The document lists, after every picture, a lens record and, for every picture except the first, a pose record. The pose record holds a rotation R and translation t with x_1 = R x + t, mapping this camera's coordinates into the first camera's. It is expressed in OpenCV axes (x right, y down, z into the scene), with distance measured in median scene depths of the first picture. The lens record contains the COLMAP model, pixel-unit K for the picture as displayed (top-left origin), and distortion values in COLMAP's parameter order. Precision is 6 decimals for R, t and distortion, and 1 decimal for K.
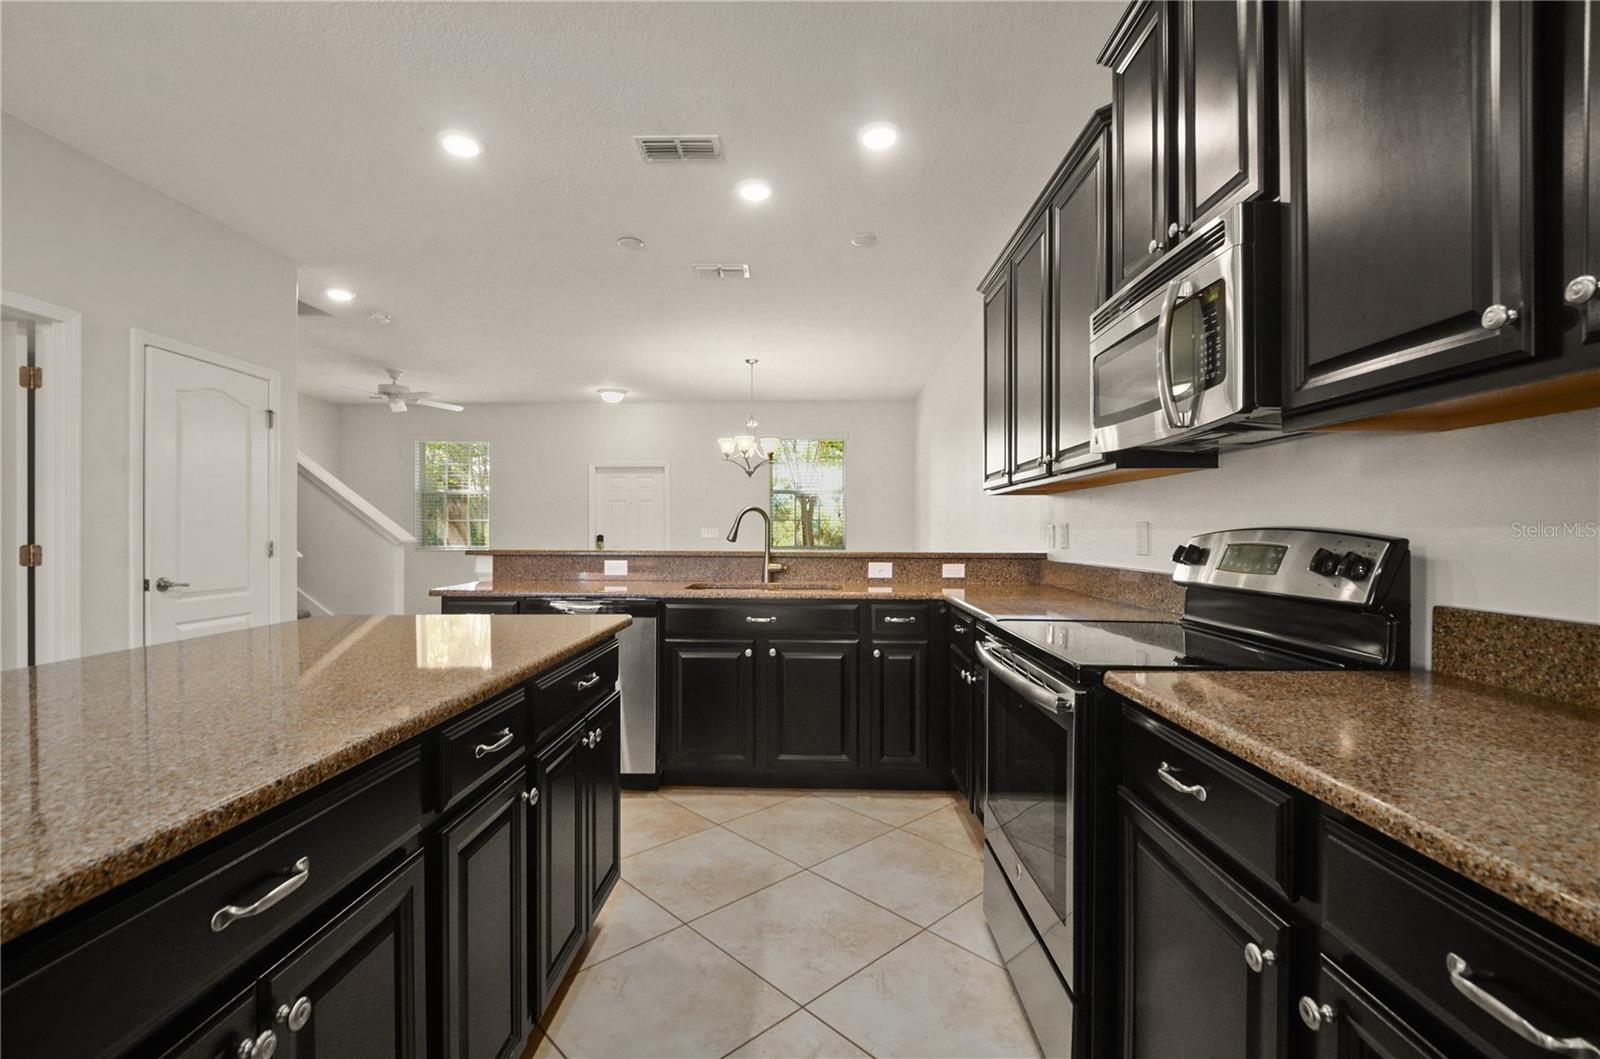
lens RADIAL K [[708.2, 0, 794.4], [0, 708.2, 531.7], [0, 0, 1]] dist [-0.001576, -0.000847]
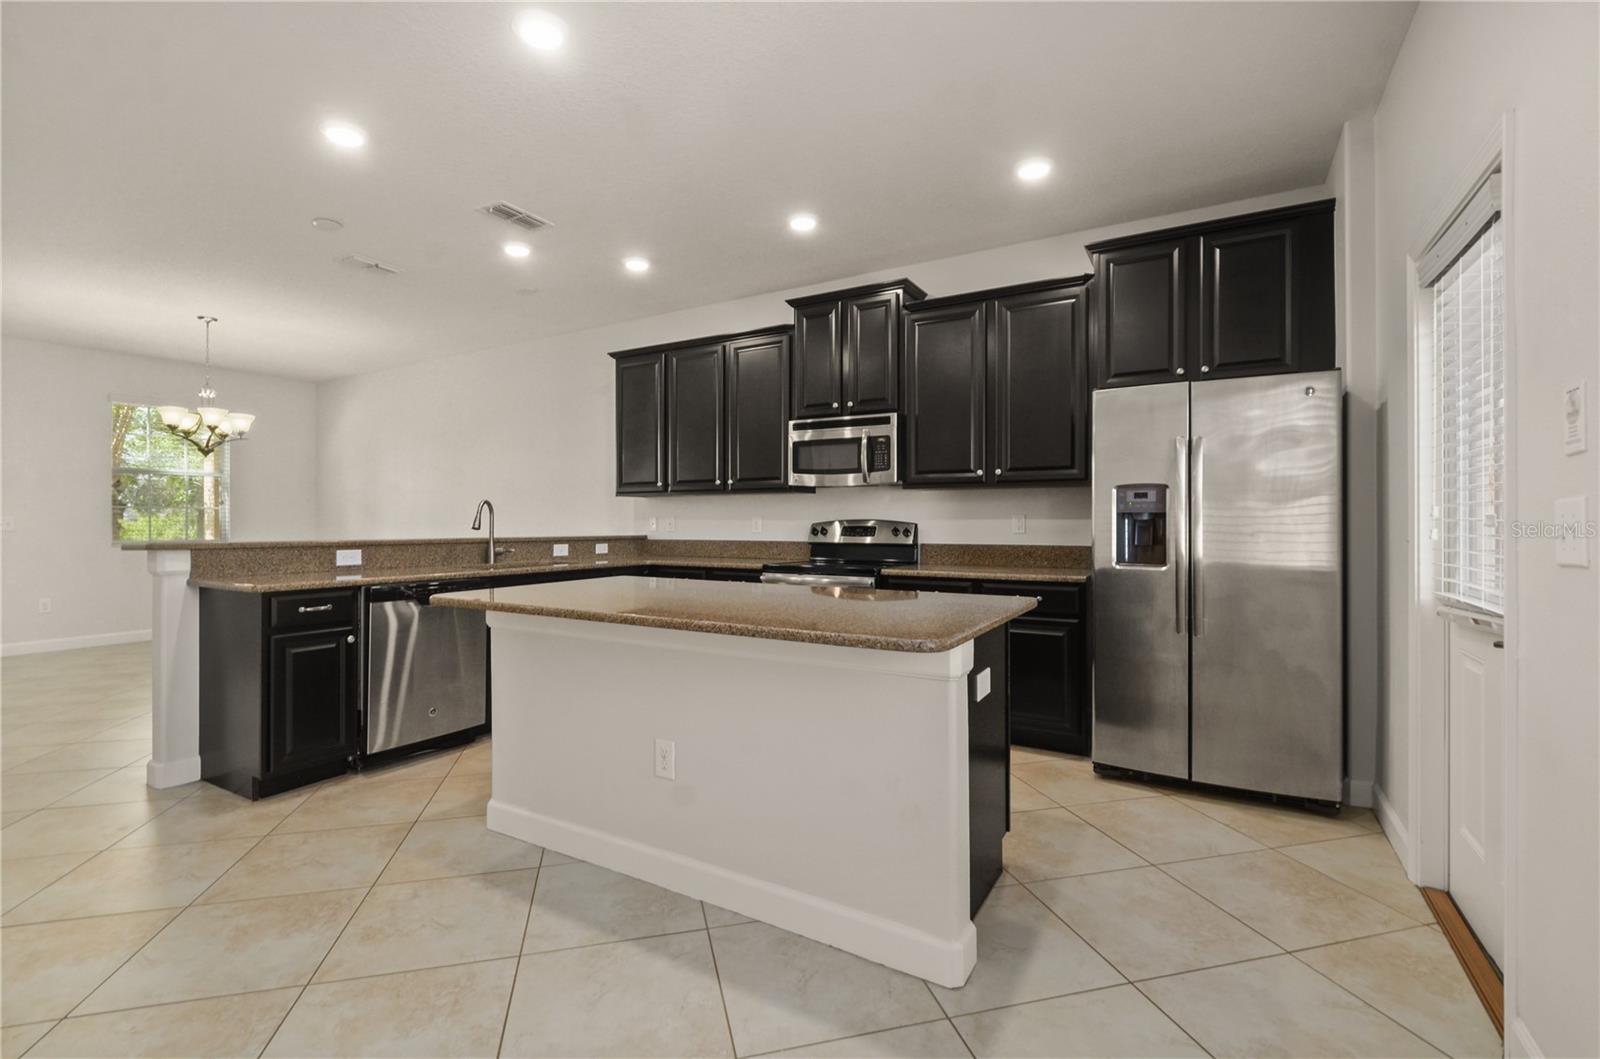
lens RADIAL K [[708.2, 0, 794.4], [0, 708.2, 531.7], [0, 0, 1]] dist [-0.001576, -0.000847]
pose [[0.482541, -0.014031, 0.875761, -0.849411], [0.000270, 0.999874, 0.015870, -0.001272], [-0.875873, -0.007421, 0.482484, -0.035242]]
